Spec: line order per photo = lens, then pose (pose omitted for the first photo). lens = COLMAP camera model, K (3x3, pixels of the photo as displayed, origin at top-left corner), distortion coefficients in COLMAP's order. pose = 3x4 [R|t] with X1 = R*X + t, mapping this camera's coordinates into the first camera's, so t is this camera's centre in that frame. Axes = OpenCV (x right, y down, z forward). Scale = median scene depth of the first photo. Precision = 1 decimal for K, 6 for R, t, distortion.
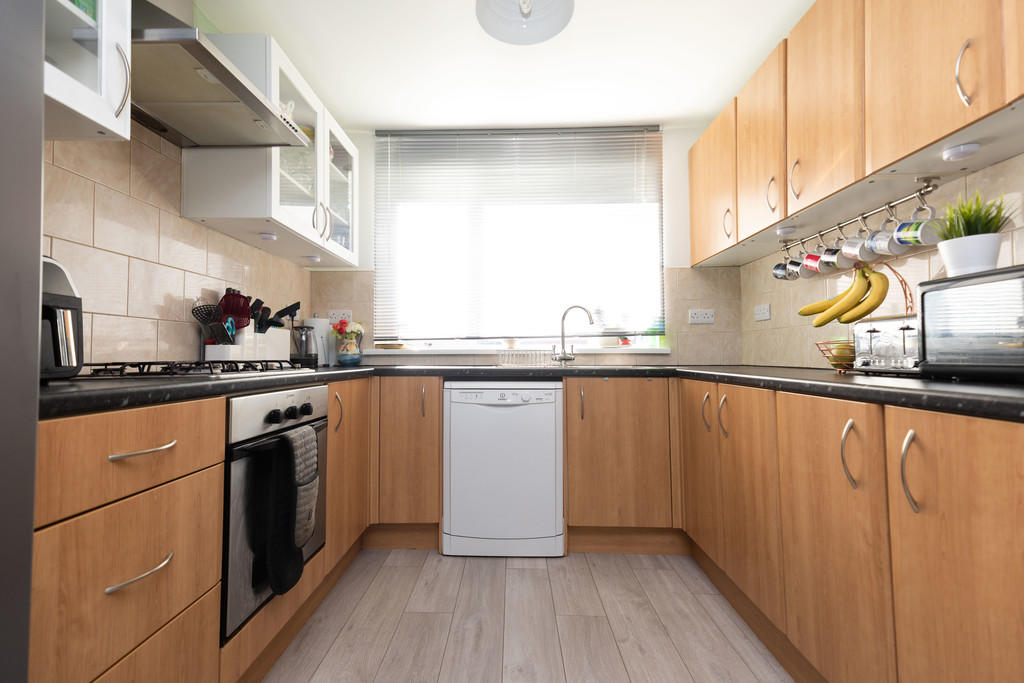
lens RADIAL K [[458.0, 0, 510.6], [0, 458.0, 345.0], [0, 0, 1]] dist [0.020111, -0.002623]
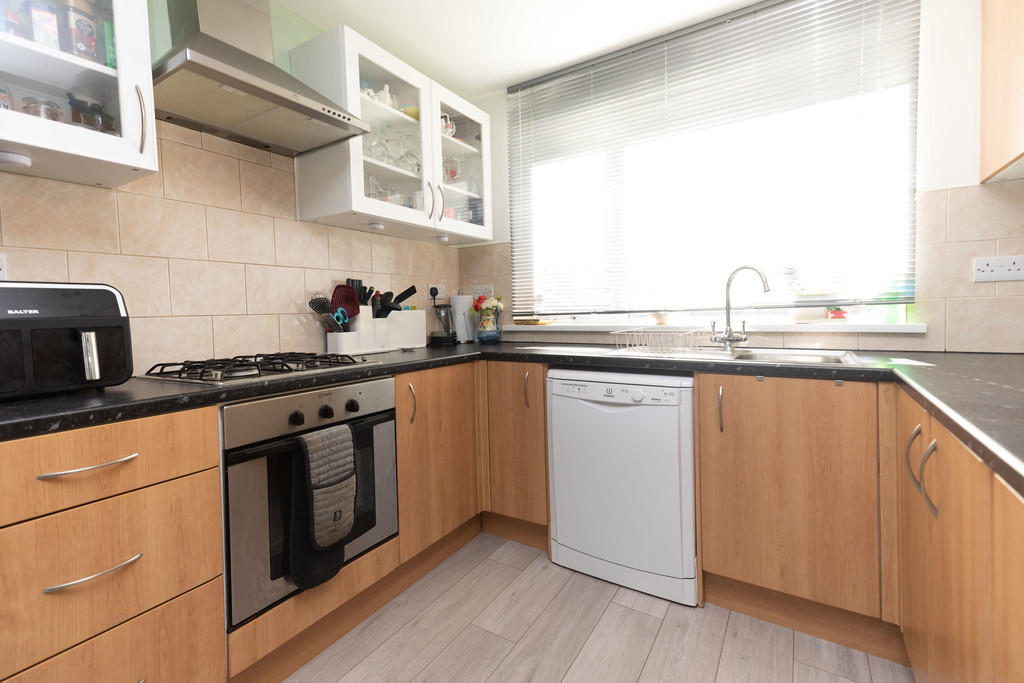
lens RADIAL K [[458.0, 0, 512.0], [0, 458.0, 333.2], [0, 0, 1]] dist [0.020111, -0.002623]
pose [[0.856665, 0.010655, -0.515762, 0.244868], [0.030016, 0.997063, 0.070454, -0.052209], [0.514998, -0.075837, 0.853830, 0.229761]]
